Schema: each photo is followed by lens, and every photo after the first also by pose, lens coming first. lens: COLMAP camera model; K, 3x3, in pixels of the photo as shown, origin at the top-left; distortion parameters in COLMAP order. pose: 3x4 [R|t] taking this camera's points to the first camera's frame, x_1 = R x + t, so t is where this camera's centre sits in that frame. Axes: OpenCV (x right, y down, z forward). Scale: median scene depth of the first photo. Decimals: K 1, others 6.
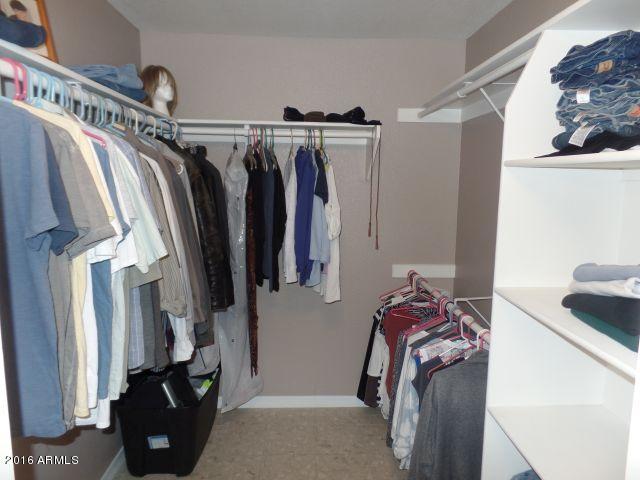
lens RADIAL K [[441.8, 0, 319.4], [0, 441.8, 241.5], [0, 0, 1]] dist [0.012578, 0.002221]
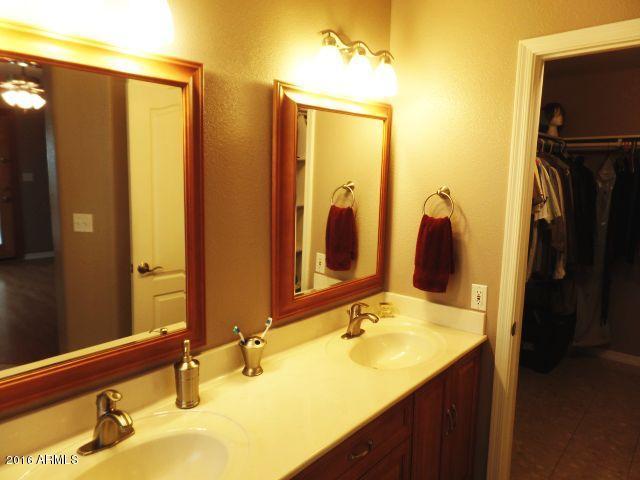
lens RADIAL K [[441.8, 0, 317.2], [0, 441.8, 238.1], [0, 0, 1]] dist [0.012578, 0.002221]
pose [[0.730361, 0.100457, -0.675634, 0.114006], [-0.101467, 0.994108, 0.038124, 0.085483], [0.675483, 0.040710, 0.736251, -0.642960]]
